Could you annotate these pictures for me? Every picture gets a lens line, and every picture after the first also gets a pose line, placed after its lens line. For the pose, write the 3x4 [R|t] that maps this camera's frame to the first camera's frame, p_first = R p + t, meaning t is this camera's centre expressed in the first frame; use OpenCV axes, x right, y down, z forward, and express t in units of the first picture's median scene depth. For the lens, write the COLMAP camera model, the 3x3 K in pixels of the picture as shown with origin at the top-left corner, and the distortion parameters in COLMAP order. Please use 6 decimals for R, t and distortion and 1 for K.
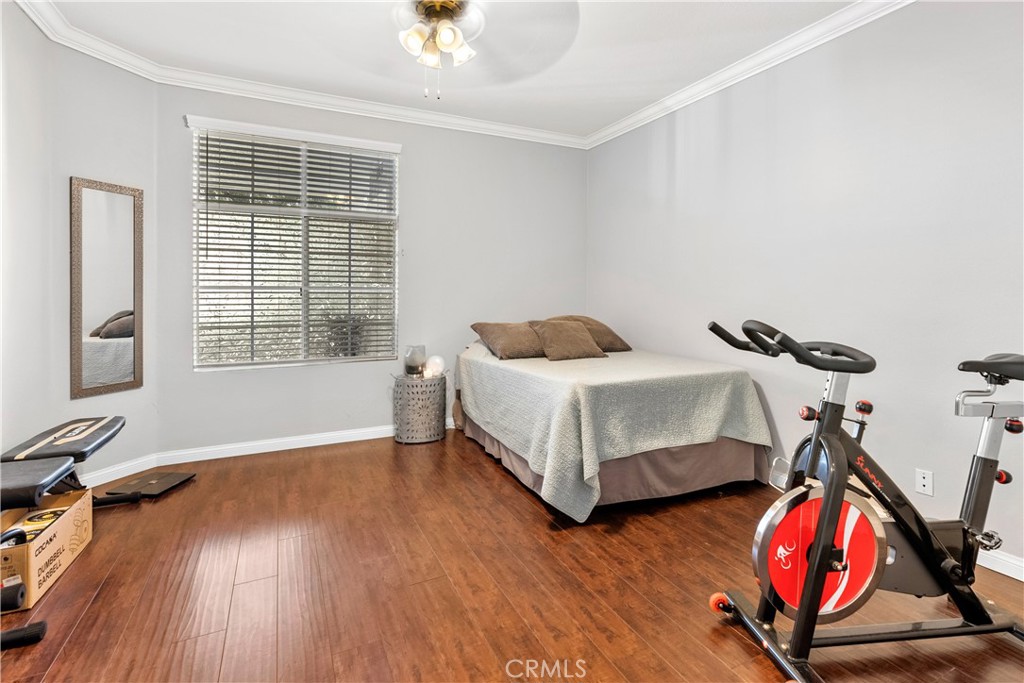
lens RADIAL K [[470.5, 0, 508.1], [0, 470.5, 289.7], [0, 0, 1]] dist [-0.013048, 0.006327]
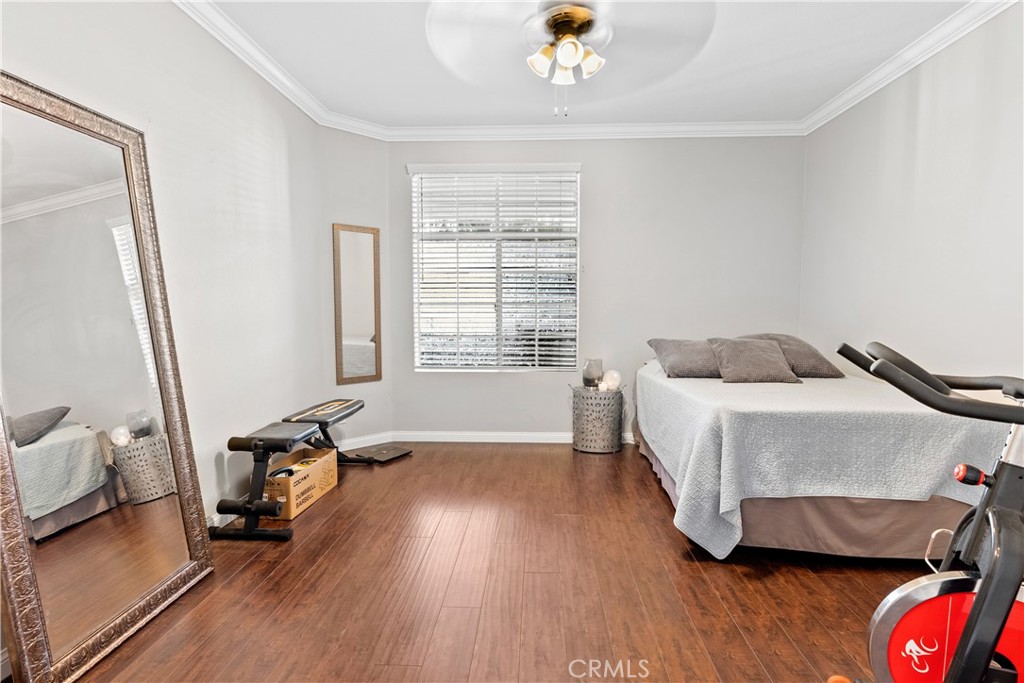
lens RADIAL K [[465.8, 0, 516.4], [0, 465.8, 329.5], [0, 0, 1]] dist [-0.007681, 0.000918]
pose [[0.885674, 0.019279, -0.463907, 0.196038], [0.005113, 0.998672, 0.051264, 0.001411], [0.464279, -0.047776, 0.884400, 0.034439]]
